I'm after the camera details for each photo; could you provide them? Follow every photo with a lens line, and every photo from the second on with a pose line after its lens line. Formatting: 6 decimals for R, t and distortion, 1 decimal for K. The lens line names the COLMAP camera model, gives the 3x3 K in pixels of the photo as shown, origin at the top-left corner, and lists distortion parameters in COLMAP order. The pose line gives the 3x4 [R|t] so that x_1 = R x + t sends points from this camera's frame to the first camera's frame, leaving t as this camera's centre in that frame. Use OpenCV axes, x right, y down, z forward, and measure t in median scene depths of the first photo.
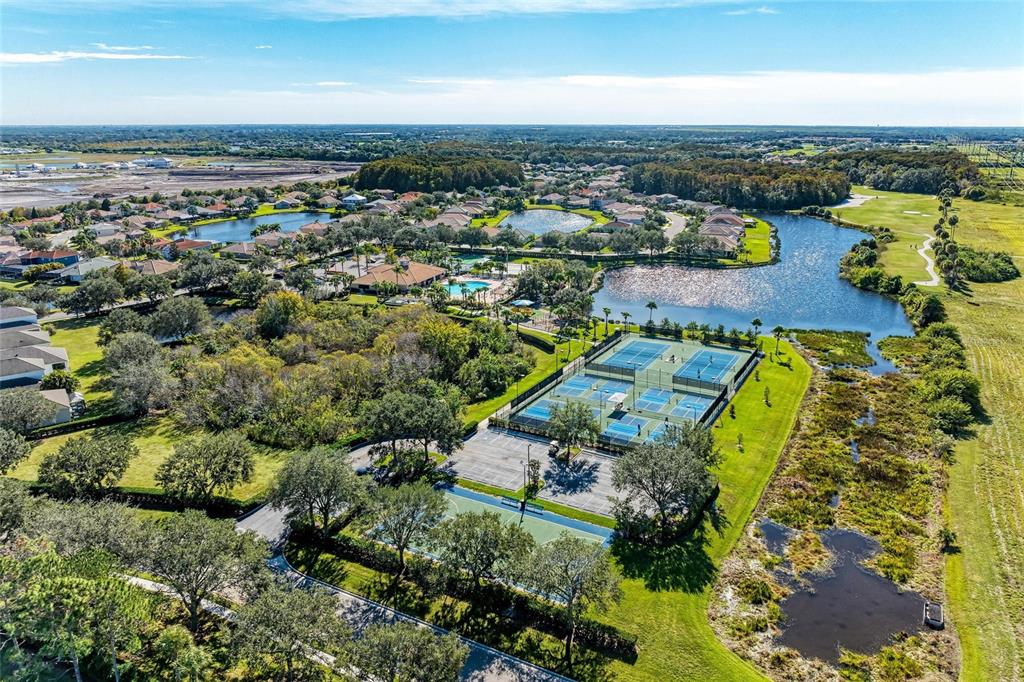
lens RADIAL K [[706.8, 0, 511.4], [0, 706.8, 338.1], [0, 0, 1]] dist [-0.007980, -0.011179]
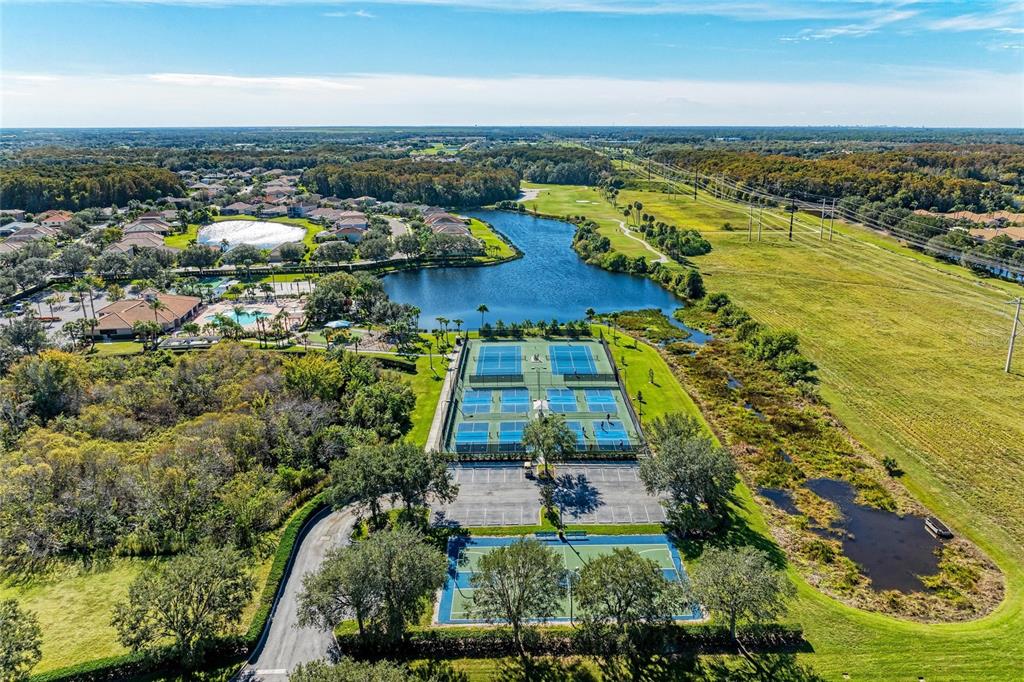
lens RADIAL K [[706.8, 0, 513.0], [0, 706.8, 344.8], [0, 0, 1]] dist [-0.007980, -0.011179]
pose [[0.868713, -0.148492, 0.472534, -0.252232], [0.145141, 0.988442, 0.043785, -0.035520], [-0.473574, 0.030548, 0.880224, 0.117322]]
